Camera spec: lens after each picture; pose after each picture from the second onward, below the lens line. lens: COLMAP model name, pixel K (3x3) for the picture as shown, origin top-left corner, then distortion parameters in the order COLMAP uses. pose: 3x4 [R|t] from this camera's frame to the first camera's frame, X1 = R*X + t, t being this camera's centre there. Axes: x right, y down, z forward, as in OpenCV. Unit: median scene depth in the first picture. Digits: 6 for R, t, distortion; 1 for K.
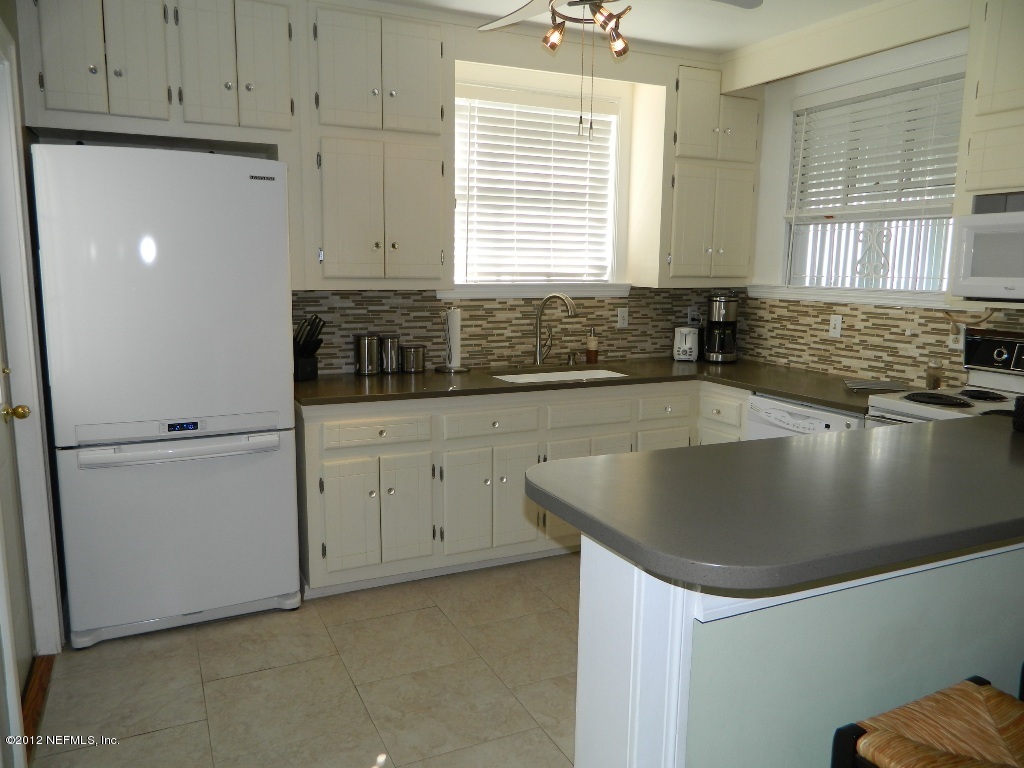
lens RADIAL K [[765.6, 0, 513.8], [0, 765.6, 385.3], [0, 0, 1]] dist [0.000917, 0.001431]
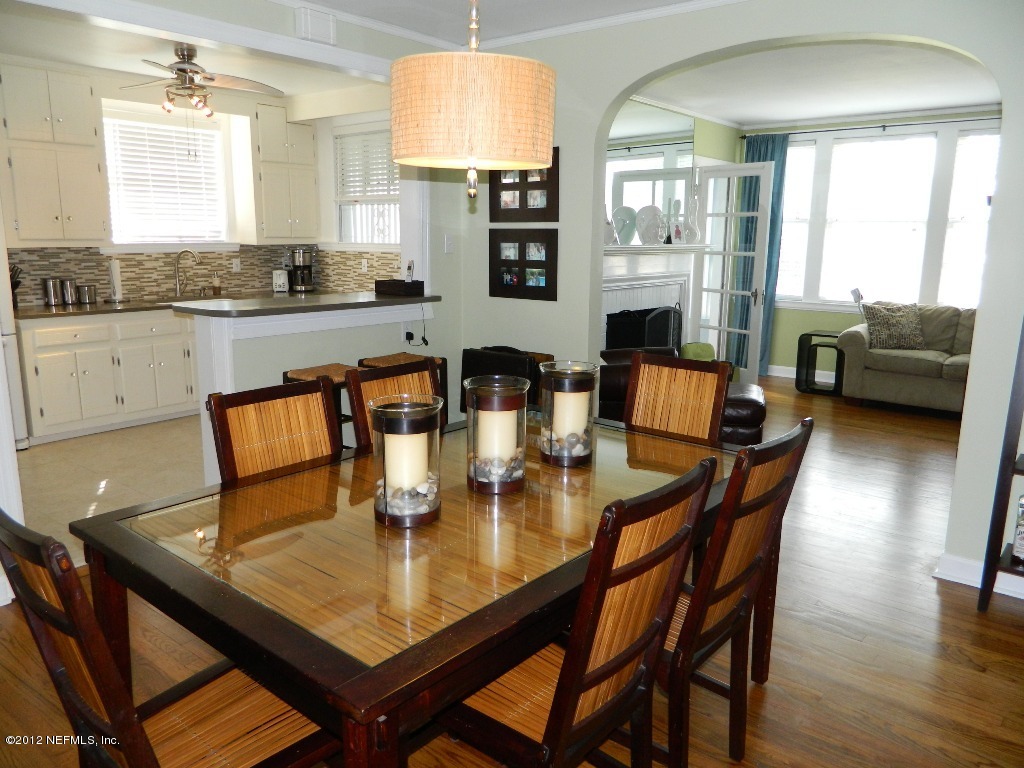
lens RADIAL K [[765.6, 0, 509.5], [0, 765.6, 381.7], [0, 0, 1]] dist [0.000917, 0.001431]
pose [[0.906875, -0.086205, 0.412487, -0.014446], [0.068766, 0.996005, 0.056968, 0.102350], [-0.415750, -0.023298, 0.909180, -0.673480]]
